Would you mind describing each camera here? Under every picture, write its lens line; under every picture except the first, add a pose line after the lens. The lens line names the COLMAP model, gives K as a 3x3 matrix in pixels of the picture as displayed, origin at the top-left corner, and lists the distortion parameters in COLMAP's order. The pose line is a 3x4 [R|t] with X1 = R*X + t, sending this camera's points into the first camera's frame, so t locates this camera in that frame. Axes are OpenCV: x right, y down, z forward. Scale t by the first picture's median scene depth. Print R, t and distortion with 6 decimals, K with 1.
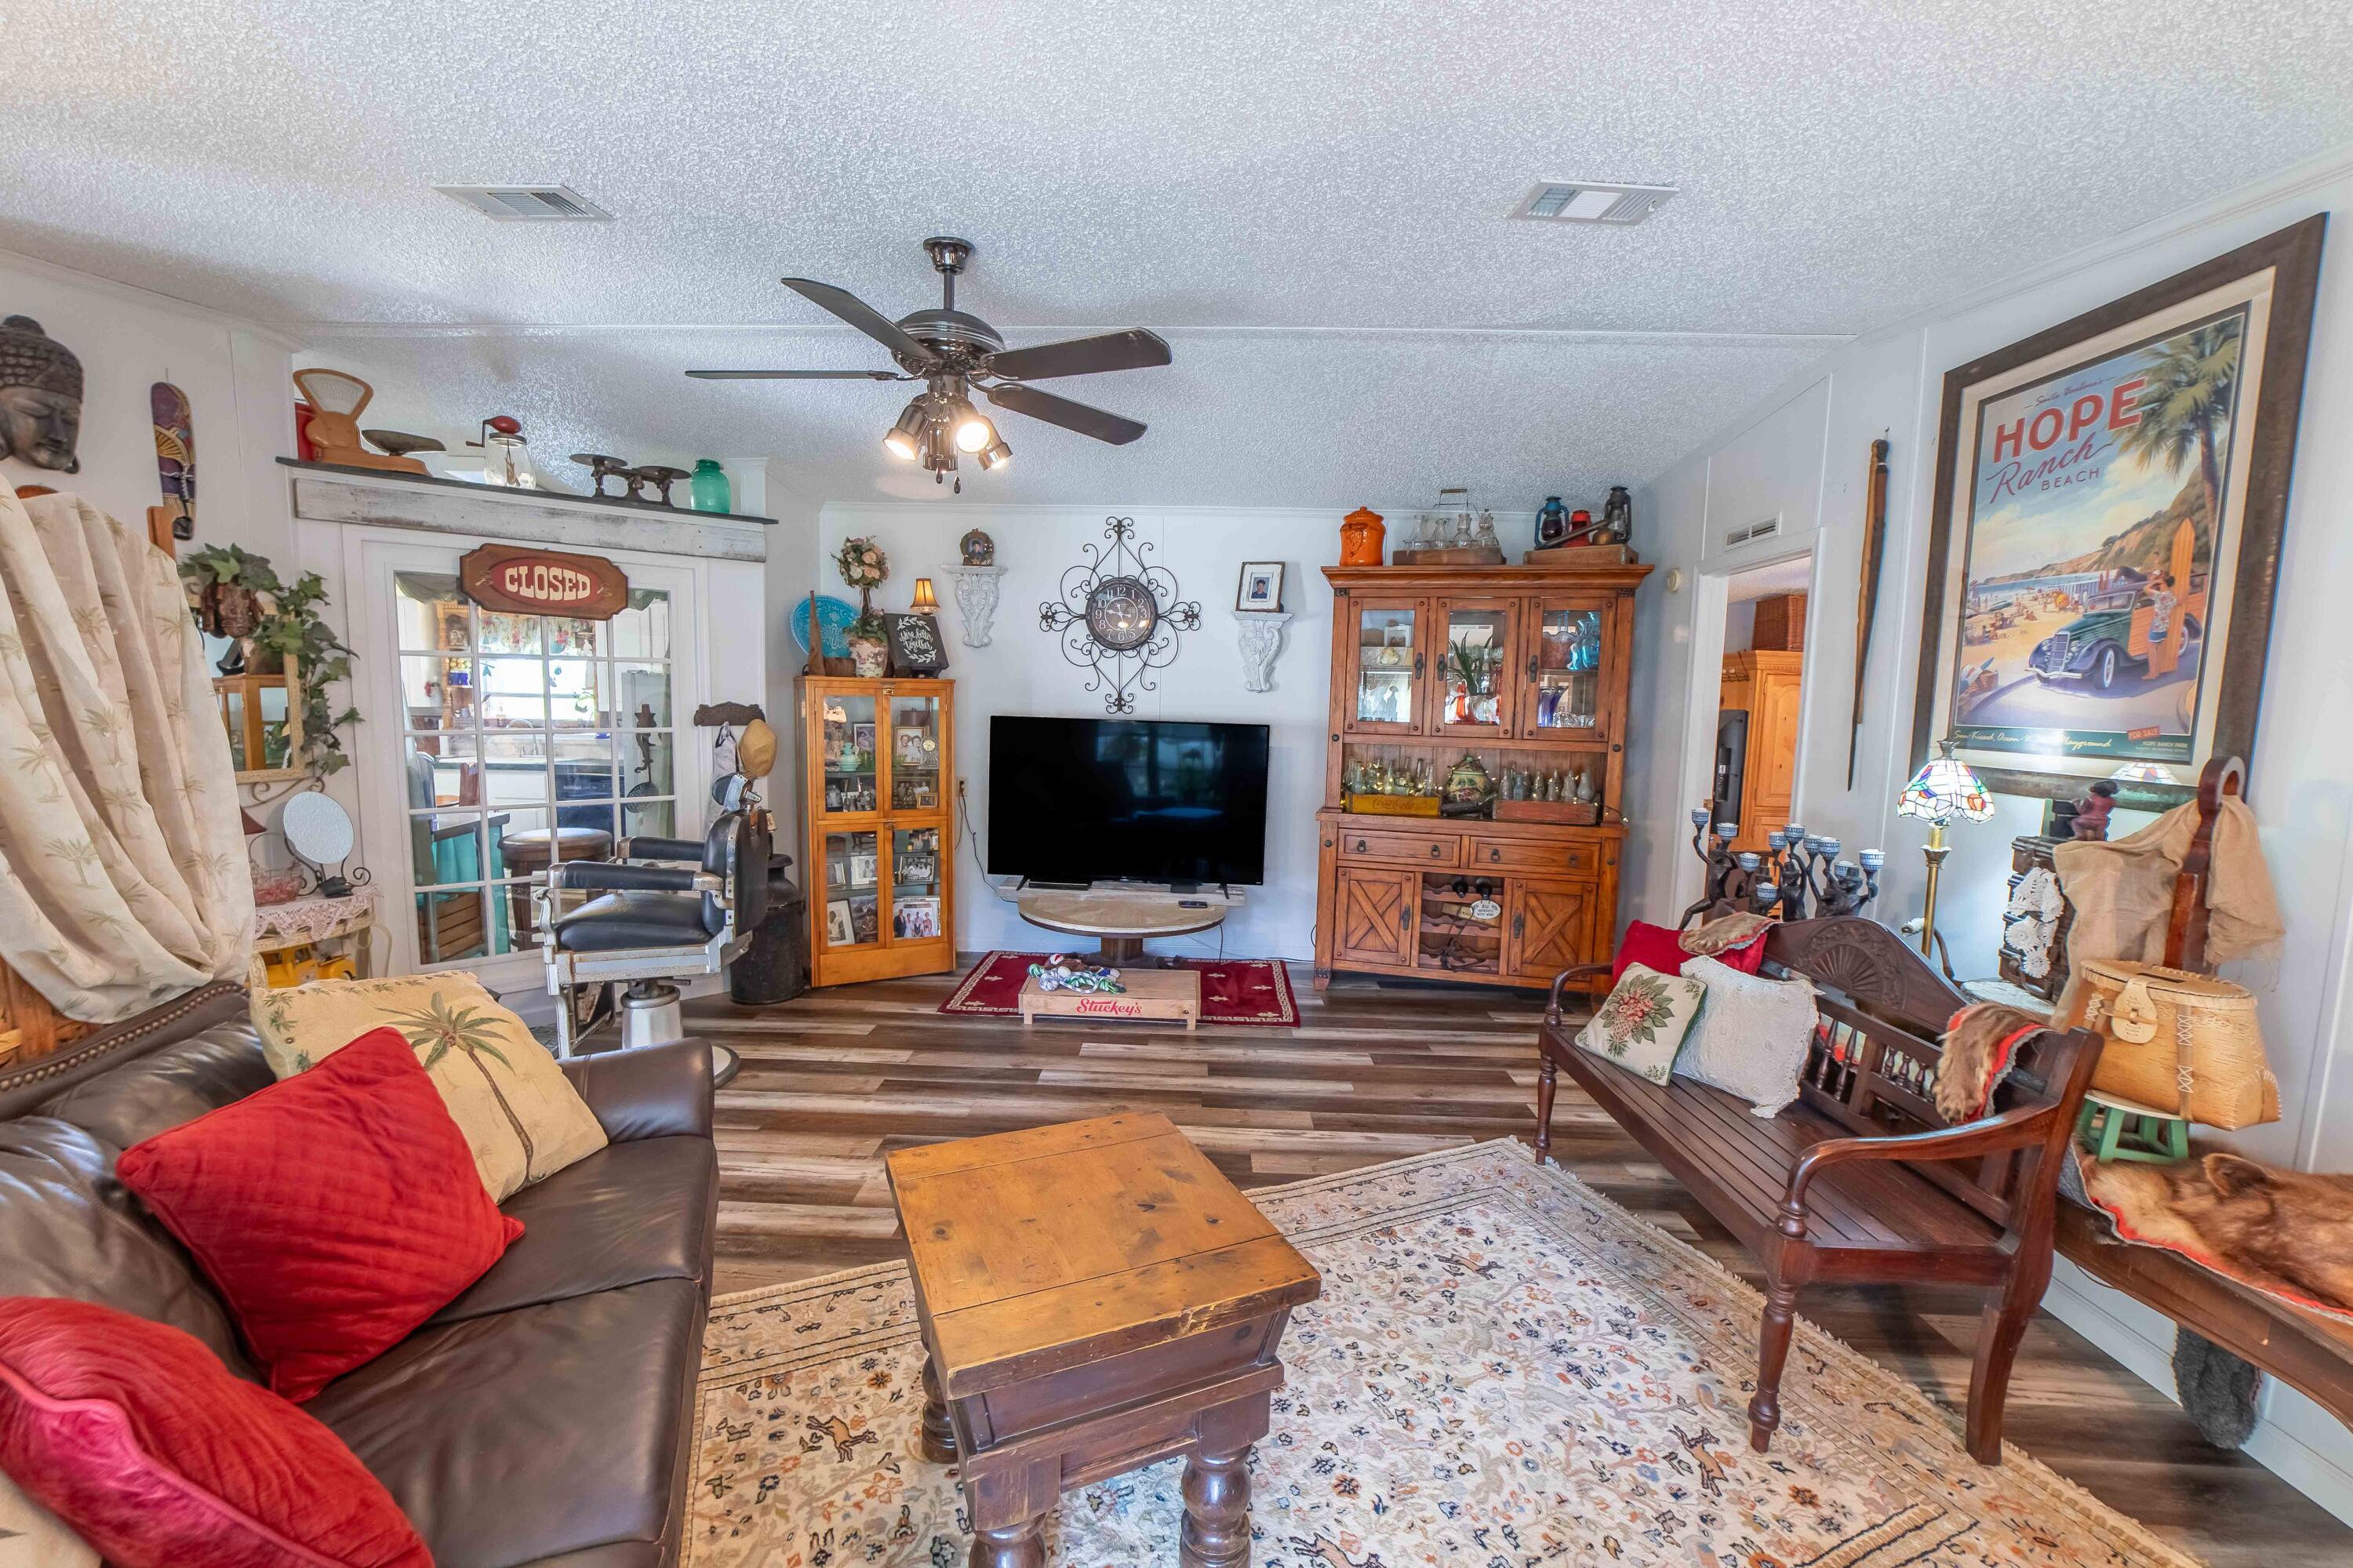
lens RADIAL K [[927.3, 0, 1163.3], [0, 927.3, 825.1], [0, 0, 1]] dist [-0.058656, 0.011804]
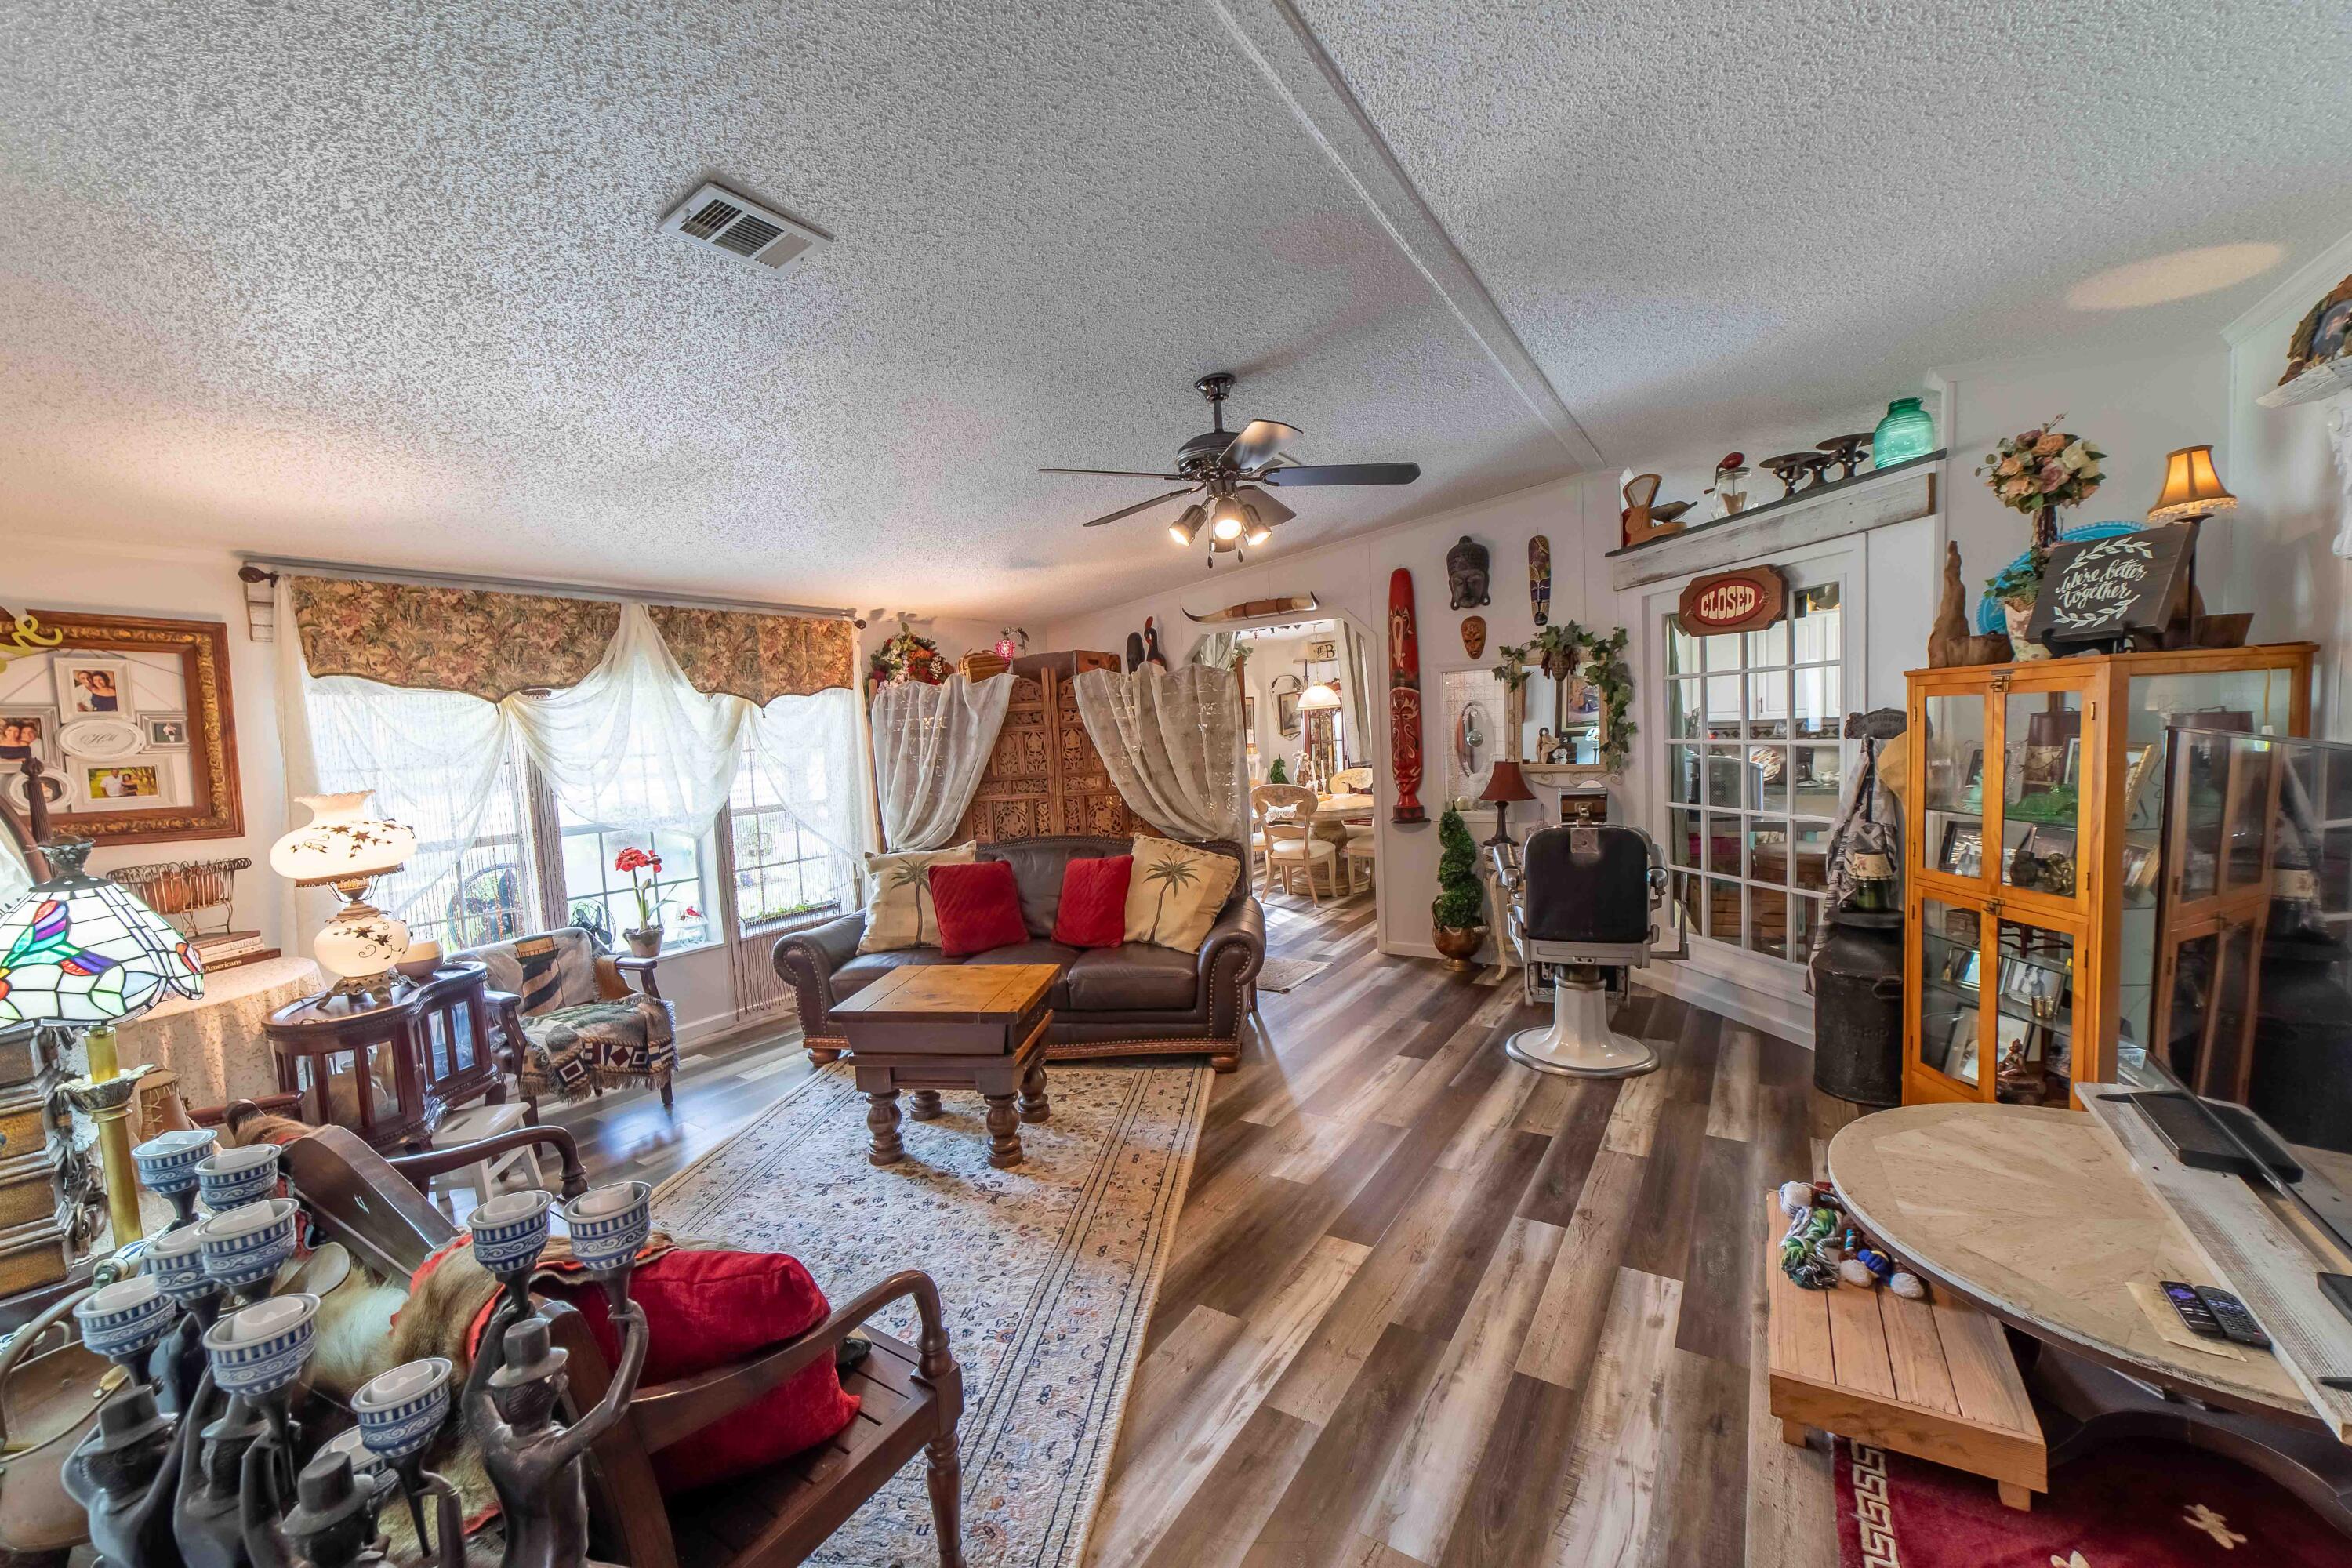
lens RADIAL K [[908.0, 0, 1165.5], [0, 908.0, 786.2], [0, 0, 1]] dist [-0.020520, 0.005977]
pose [[-0.524210, 0.058962, -0.849545, 0.916231], [-0.071530, 0.991026, 0.112918, -0.199170], [0.848579, 0.119961, -0.515289, 1.594855]]
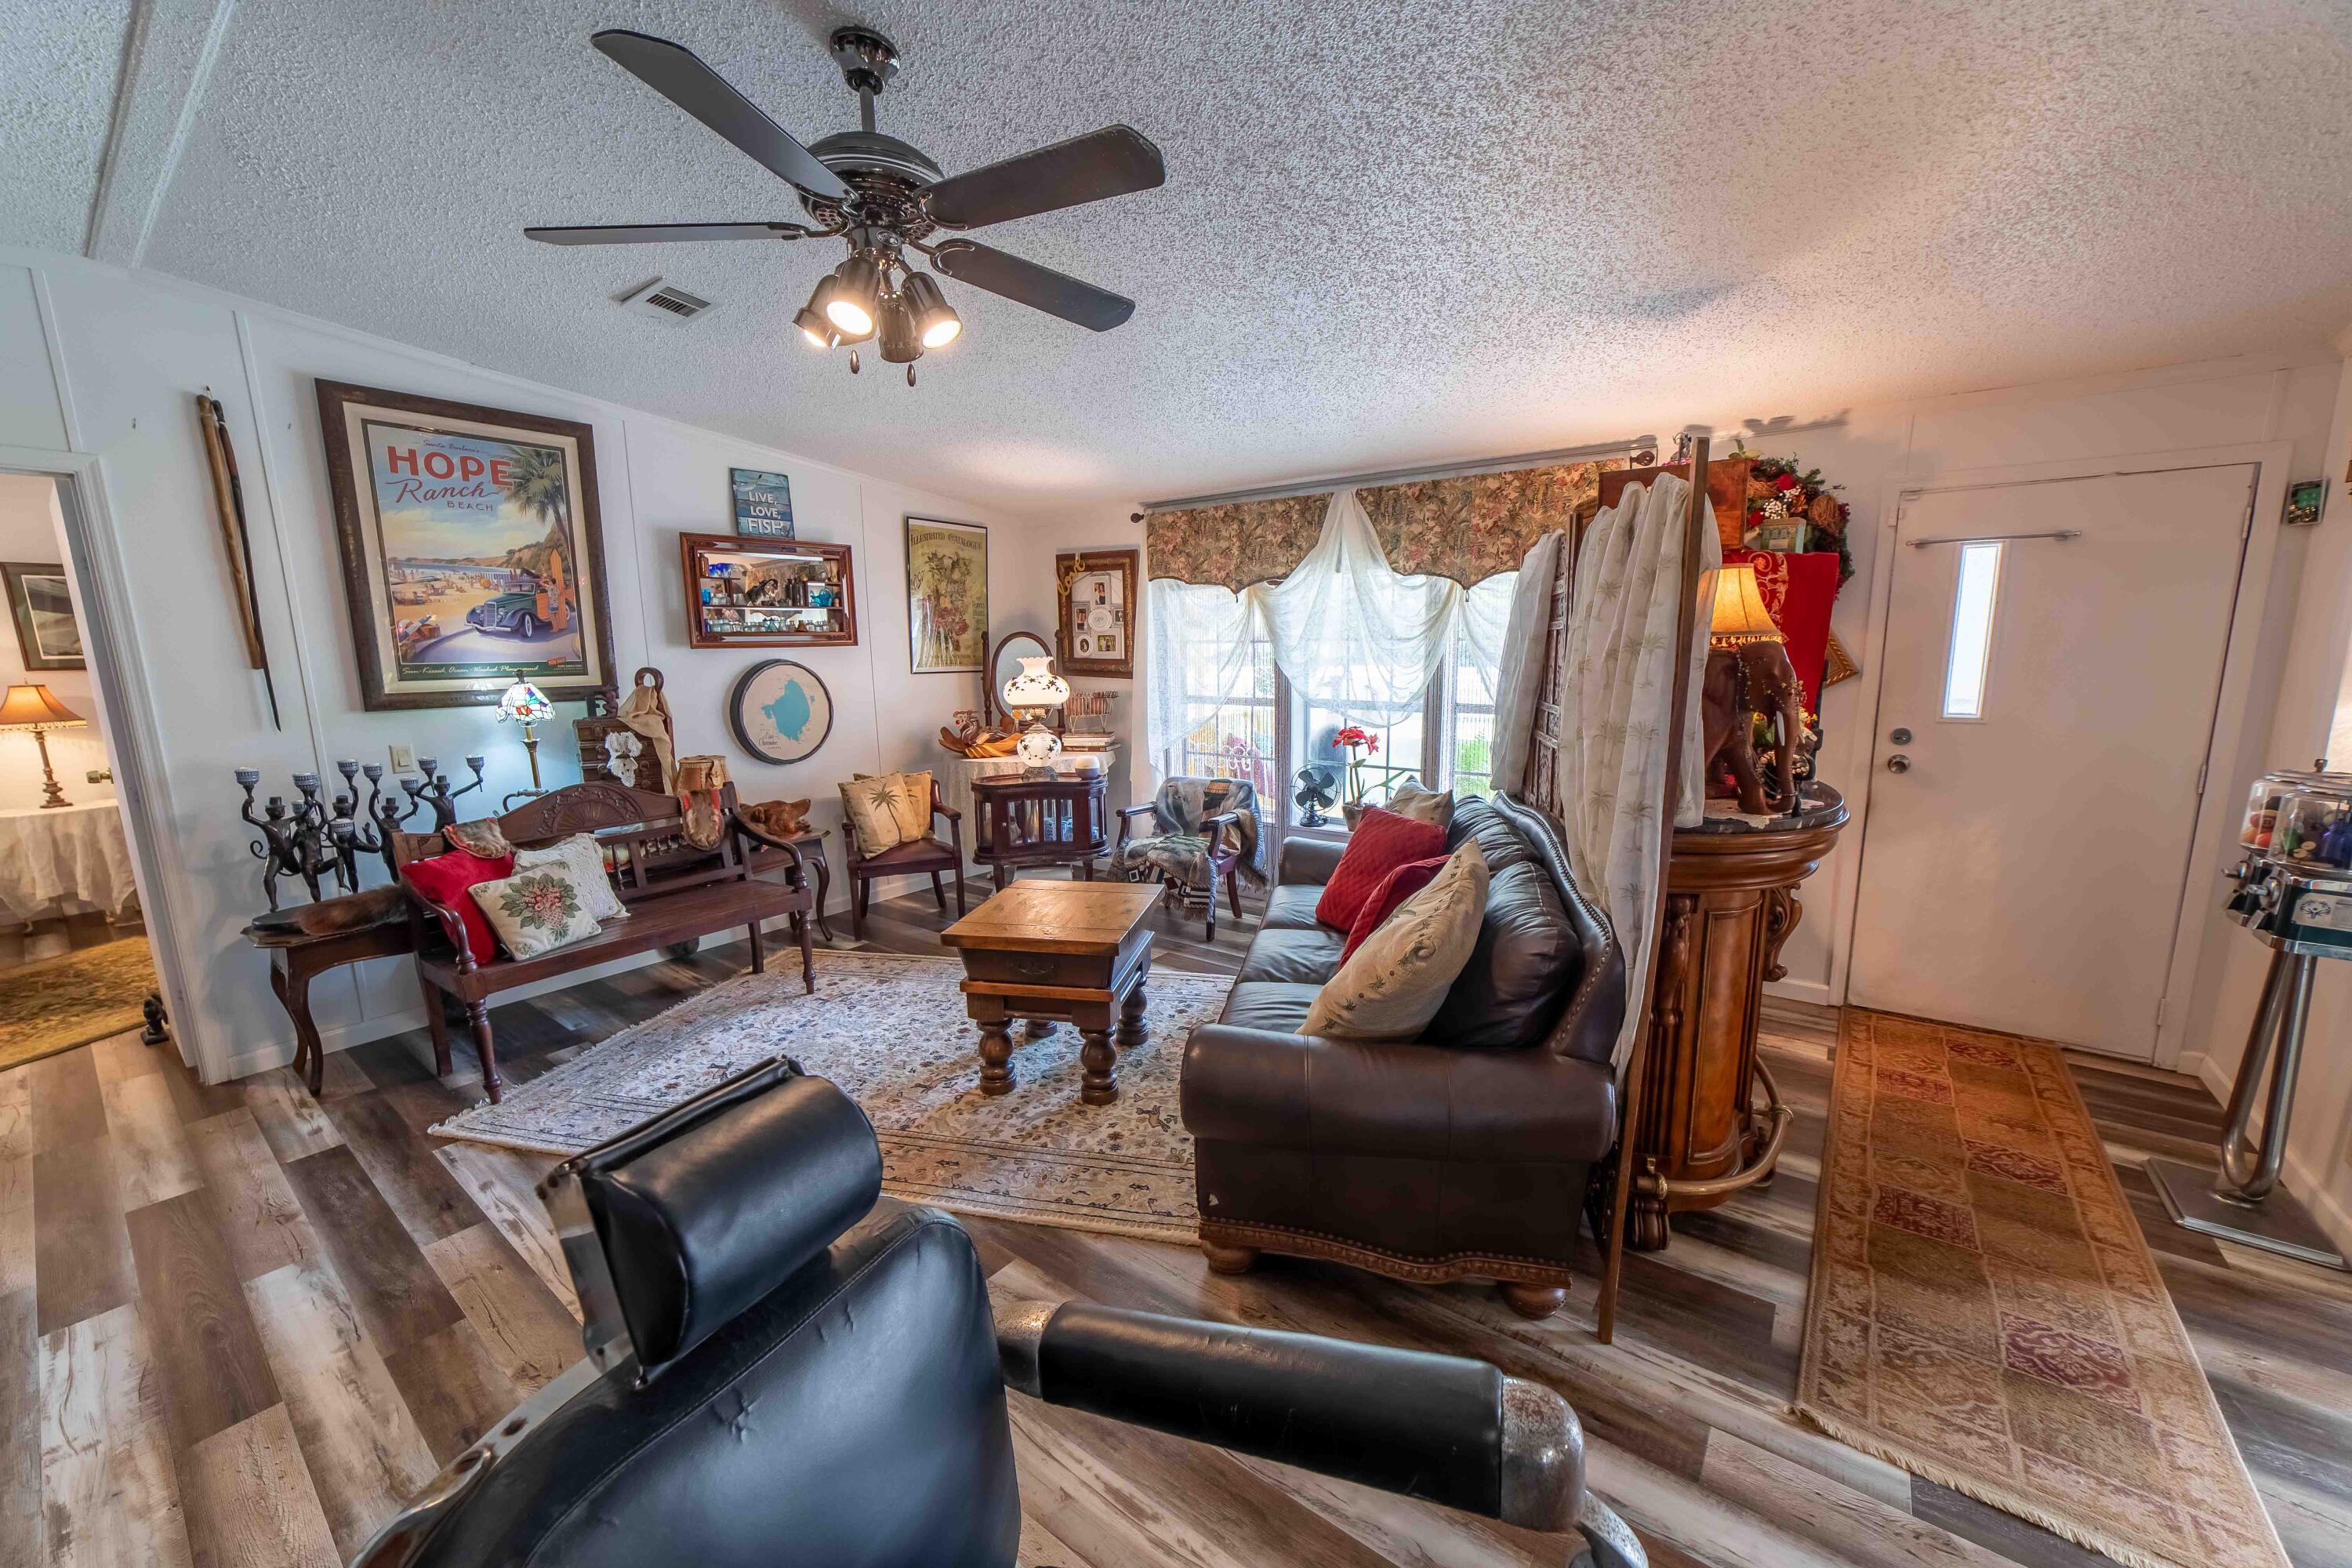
lens RADIAL K [[893.0, 0, 1167.2], [0, 893.0, 790.9], [0, 0, 1]] dist [-0.017216, 0.006025]
pose [[-0.814296, -0.104990, 0.570876, -0.897535], [0.074204, 0.956607, 0.281775, -0.234001], [-0.575687, 0.271810, -0.771170, 1.508635]]
